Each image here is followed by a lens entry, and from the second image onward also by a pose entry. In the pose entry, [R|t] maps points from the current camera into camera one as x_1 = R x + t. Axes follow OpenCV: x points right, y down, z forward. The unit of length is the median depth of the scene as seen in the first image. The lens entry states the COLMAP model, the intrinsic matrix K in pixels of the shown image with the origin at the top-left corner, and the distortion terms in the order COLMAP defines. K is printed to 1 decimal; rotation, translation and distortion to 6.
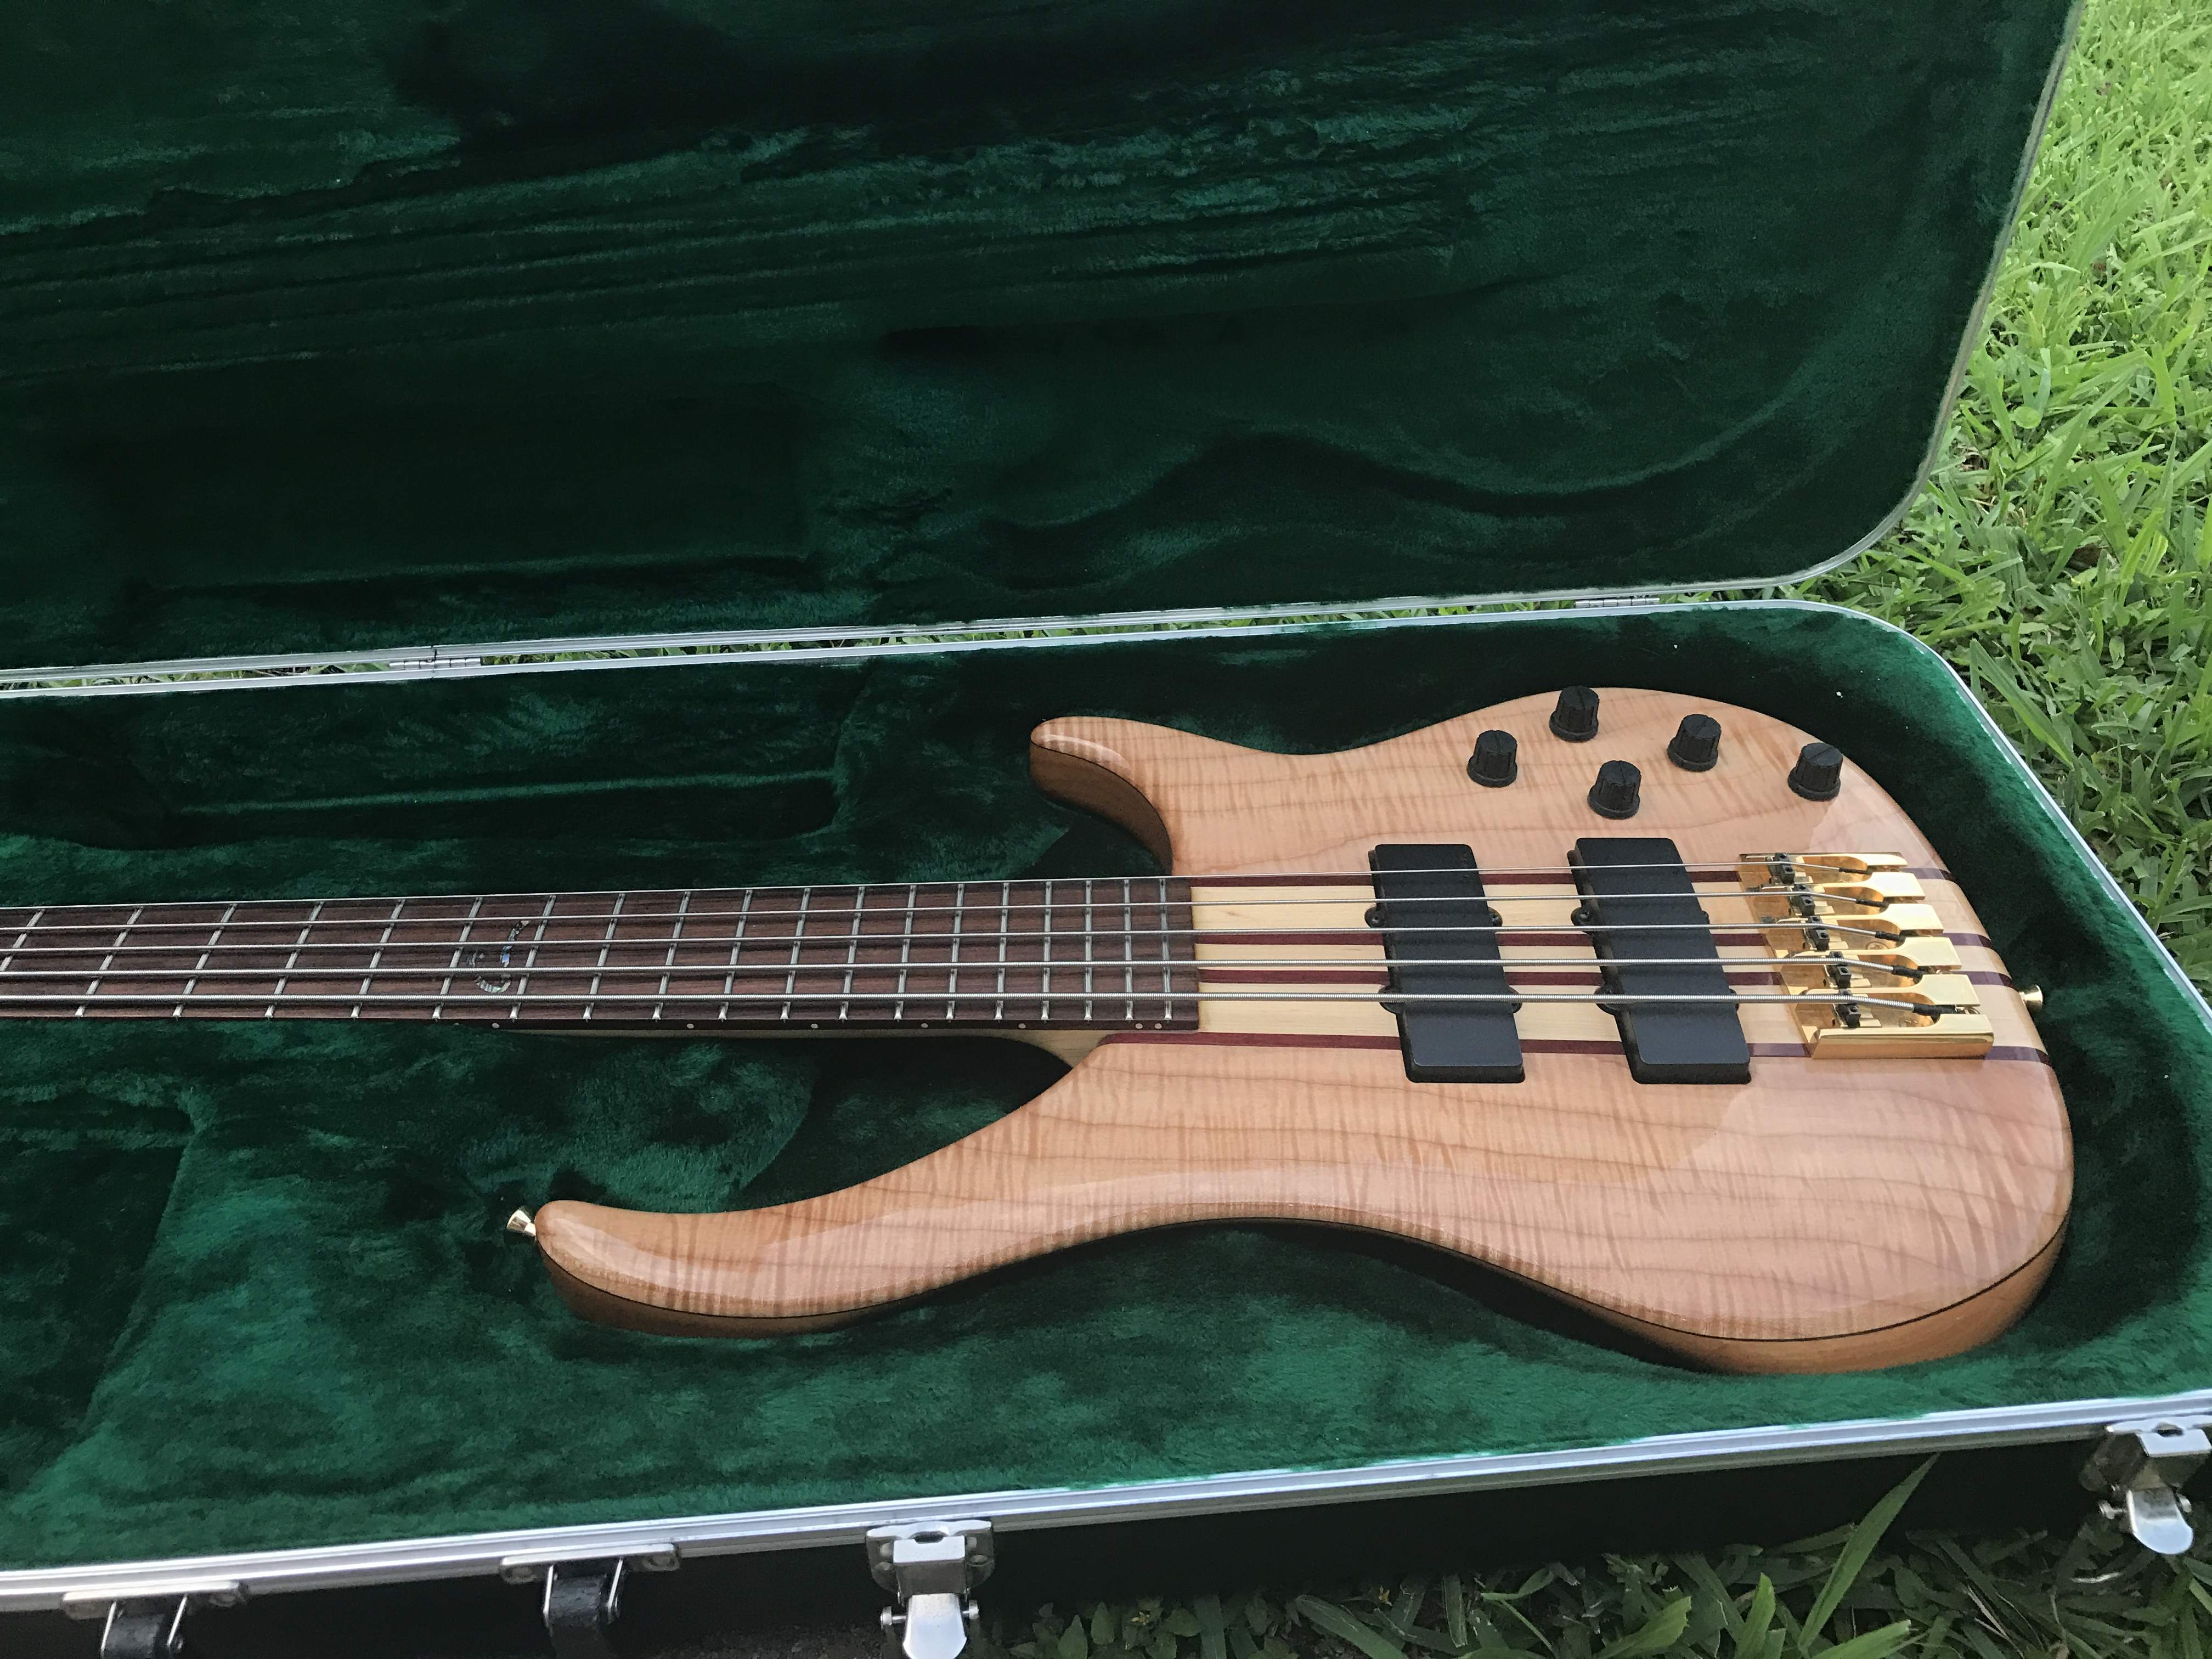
lens RADIAL K [[1773.0, 0, 1122.4], [0, 1773.0, 826.8], [0, 0, 1]] dist [0.038504, -0.071493]
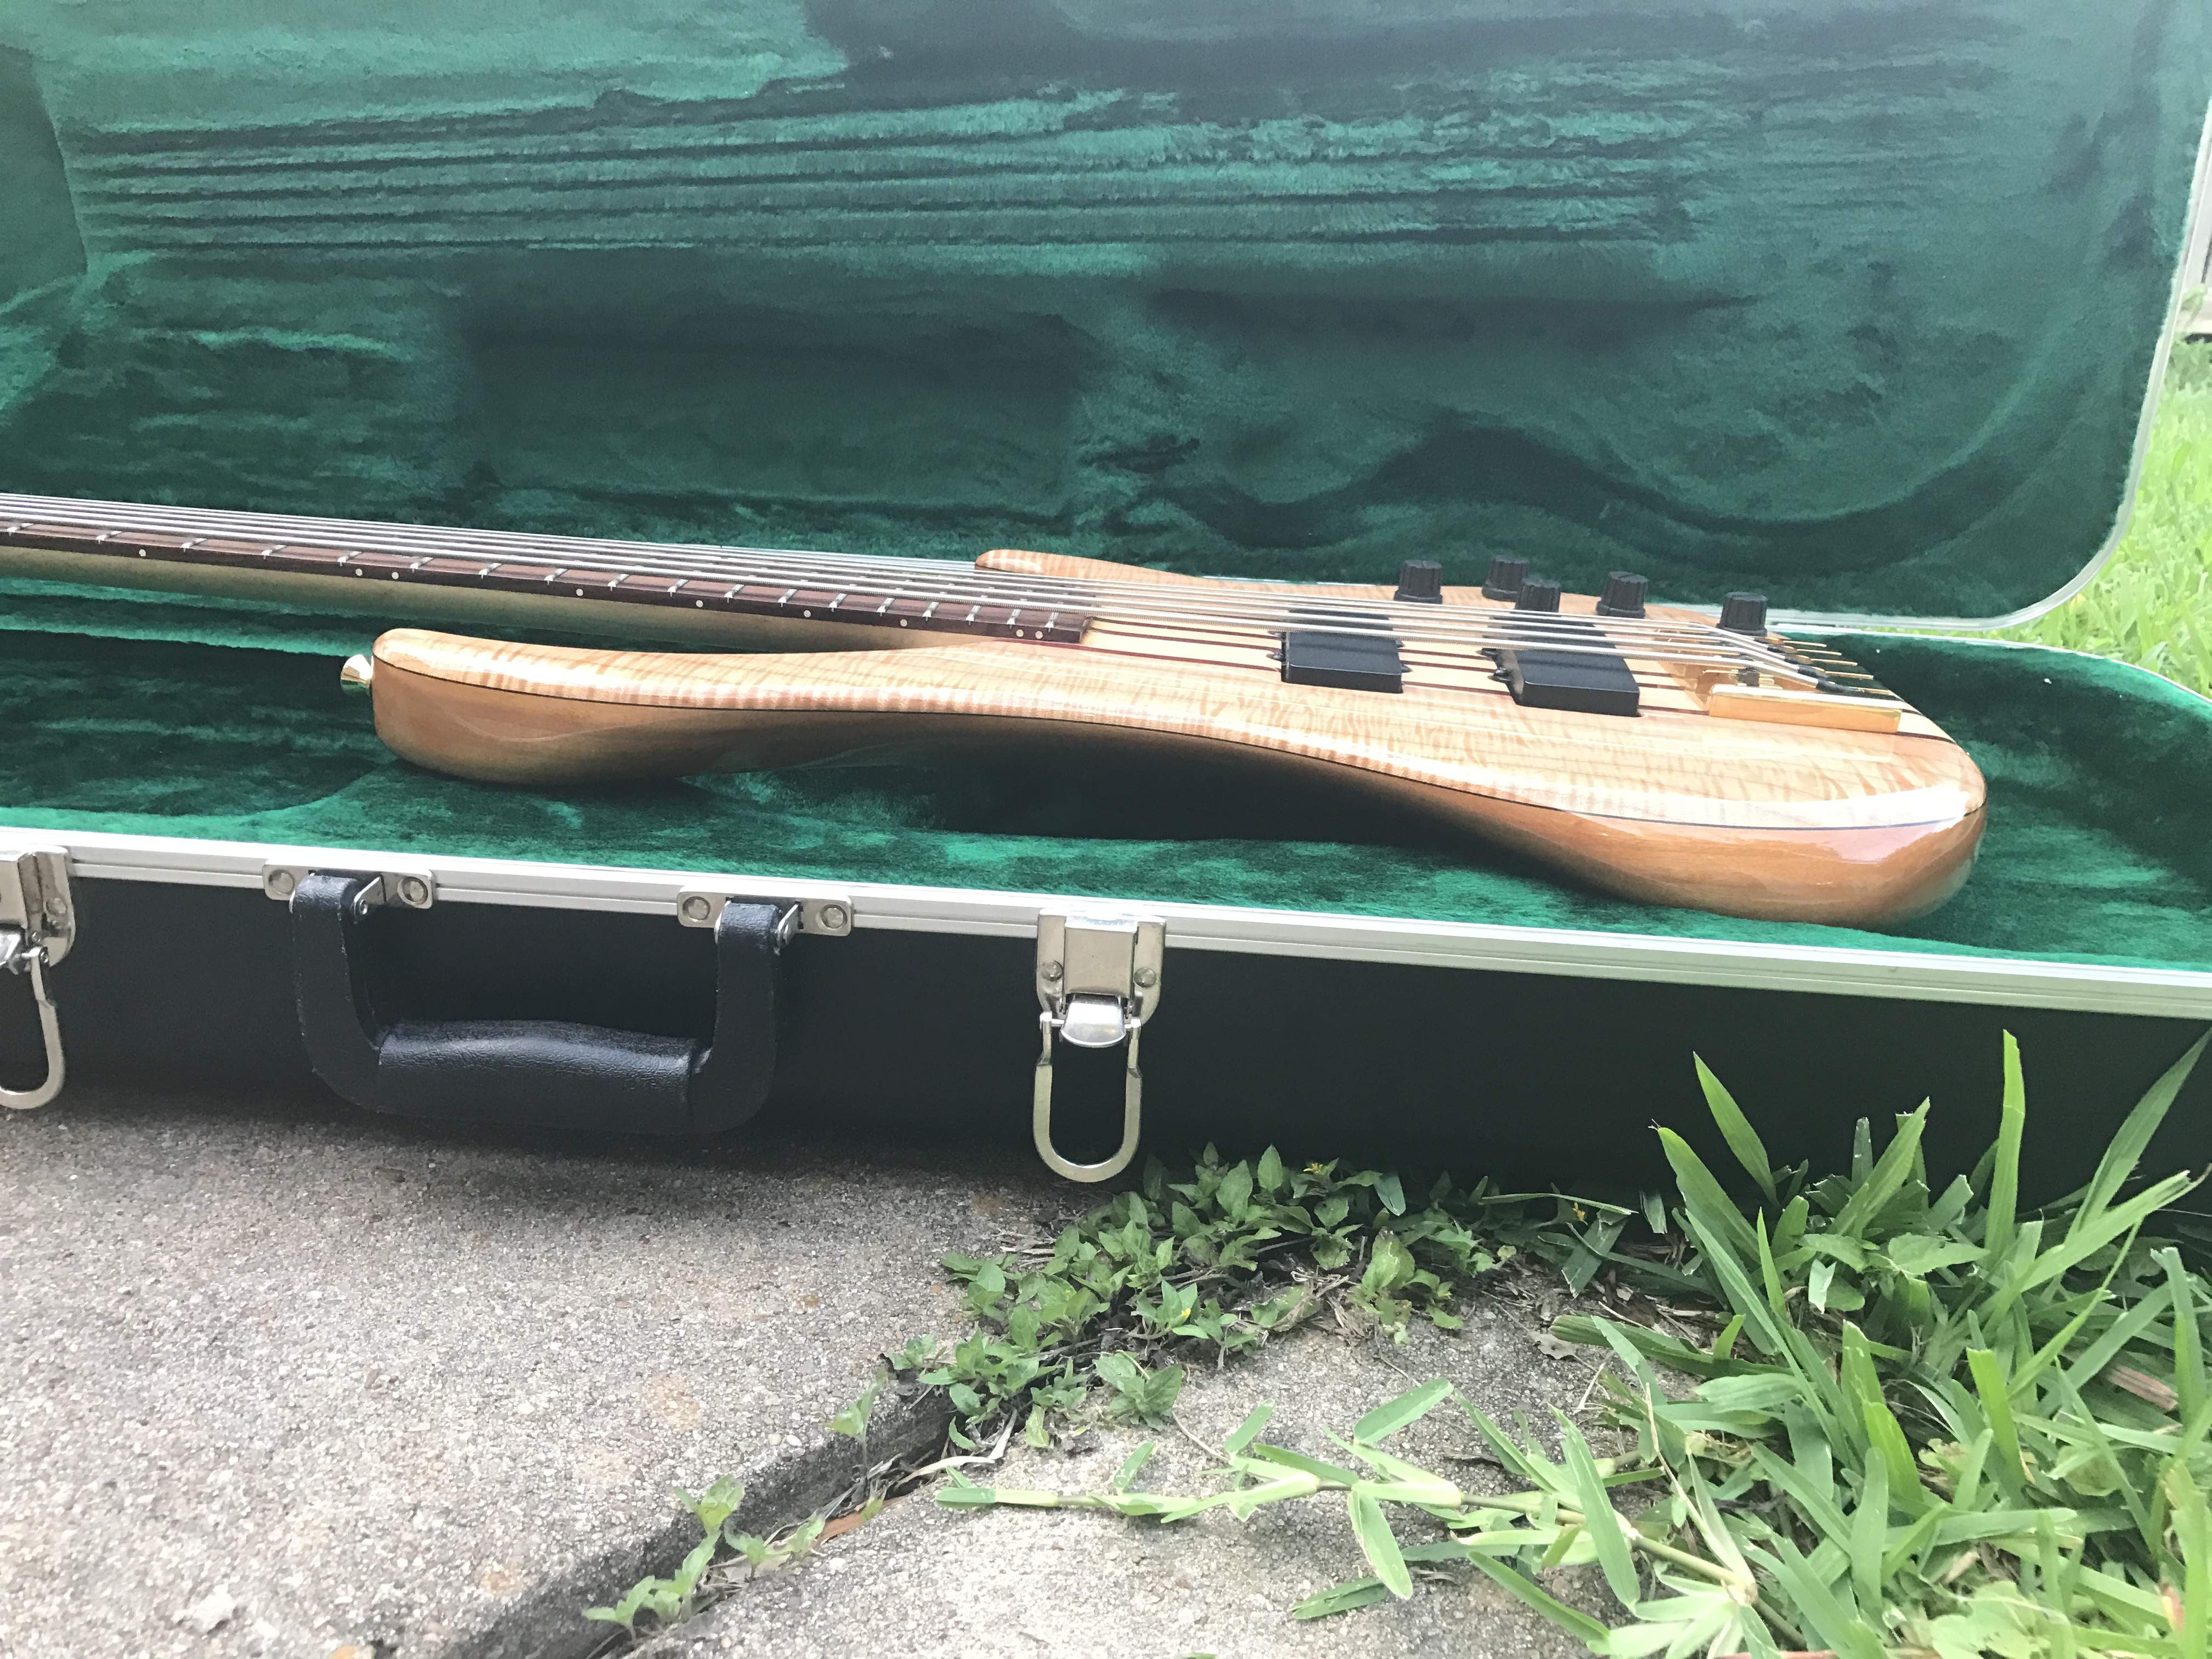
lens RADIAL K [[1795.9, 0, 1106.0], [0, 1795.9, 829.5], [0, 0, 1]] dist [0.001704, 0.013237]
pose [[0.989376, 0.087527, -0.116076, -0.002544], [-0.125386, 0.917833, -0.376644, 0.520114], [0.073572, 0.387197, 0.919057, 0.064815]]
